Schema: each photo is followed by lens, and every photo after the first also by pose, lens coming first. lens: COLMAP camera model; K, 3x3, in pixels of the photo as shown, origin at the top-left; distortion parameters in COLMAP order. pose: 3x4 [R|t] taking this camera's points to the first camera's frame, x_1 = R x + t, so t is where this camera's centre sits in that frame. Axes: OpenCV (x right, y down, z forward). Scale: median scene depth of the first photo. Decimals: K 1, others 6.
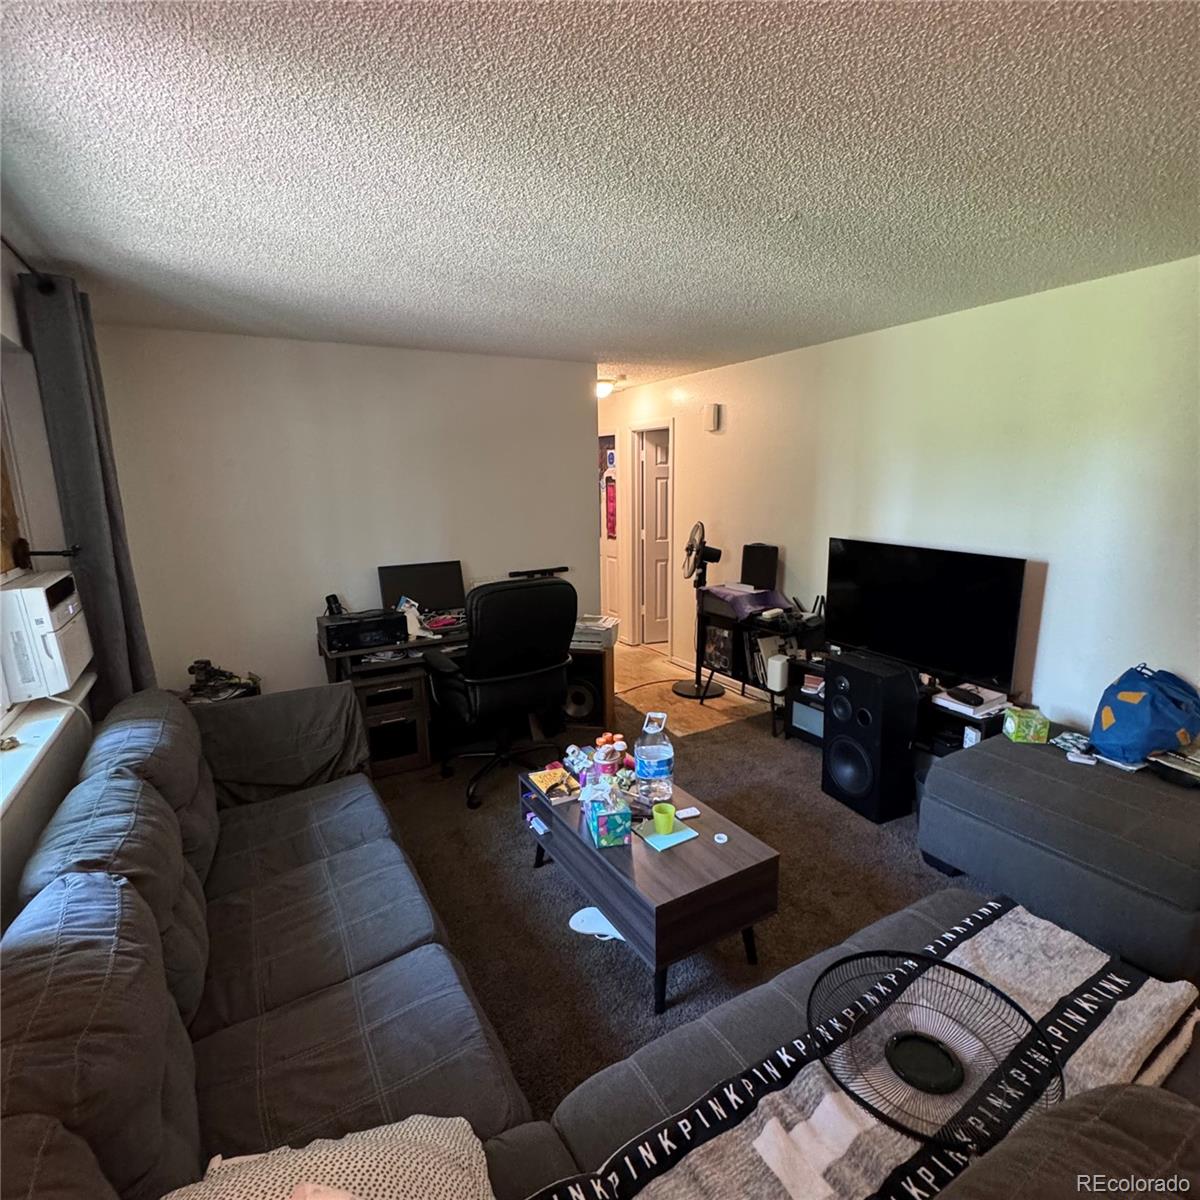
lens RADIAL K [[635.5, 0, 598.0], [0, 635.5, 602.9], [0, 0, 1]] dist [-0.004914, 0.000645]
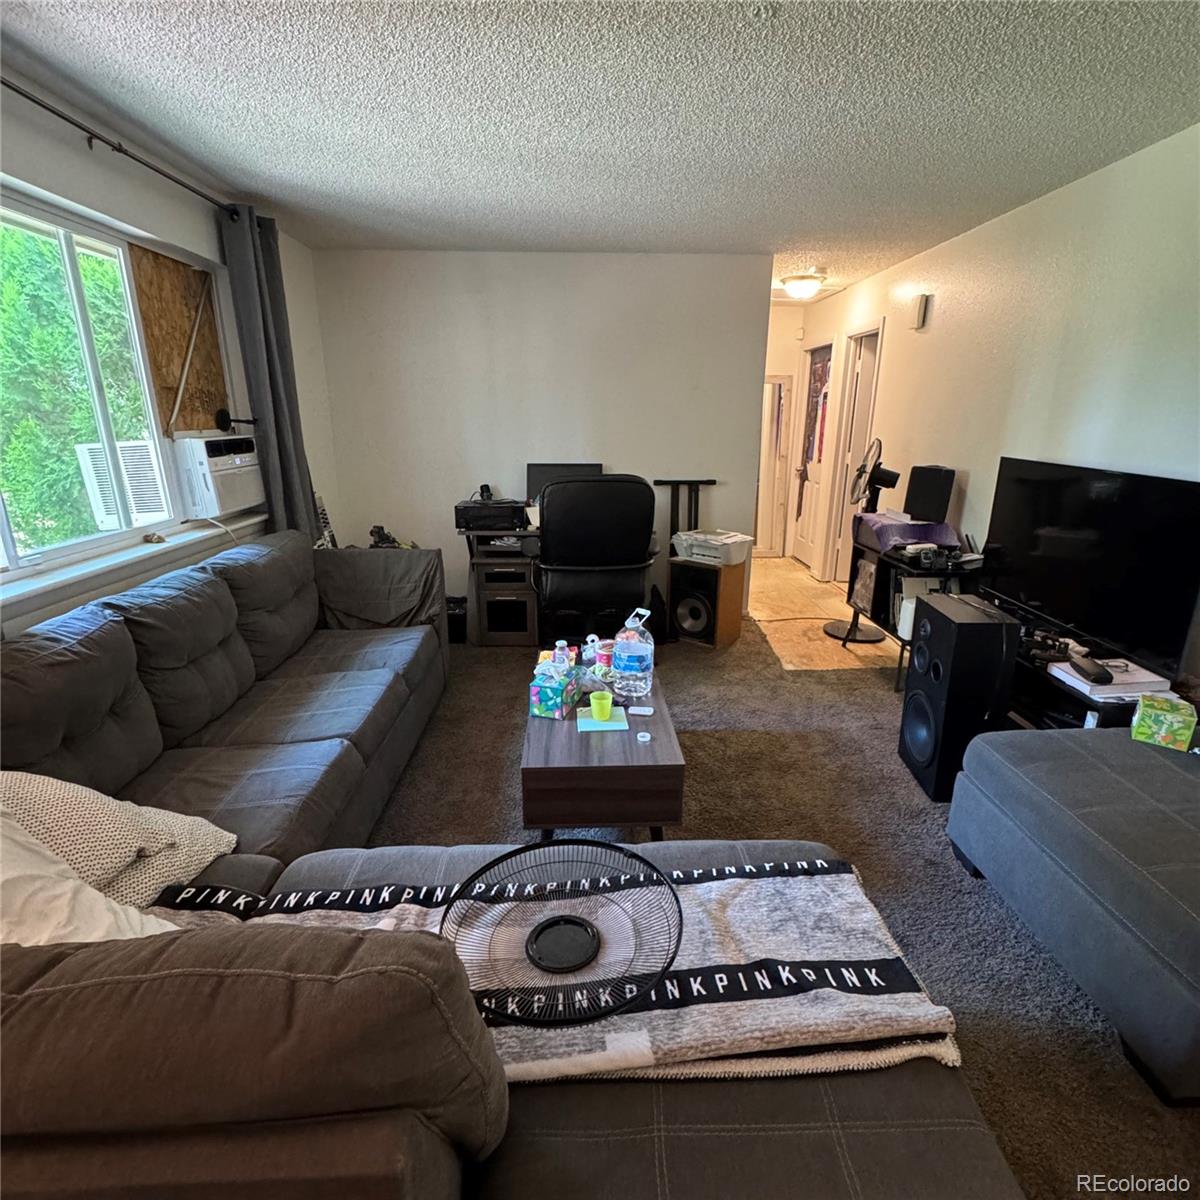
lens RADIAL K [[635.5, 0, 602.9], [0, 635.5, 601.1], [0, 0, 1]] dist [-0.004914, 0.000645]
pose [[0.882424, 0.153334, -0.444765, 0.334468], [-0.111198, 0.986586, 0.119508, 0.036677], [0.457124, -0.055999, 0.887638, 0.078606]]
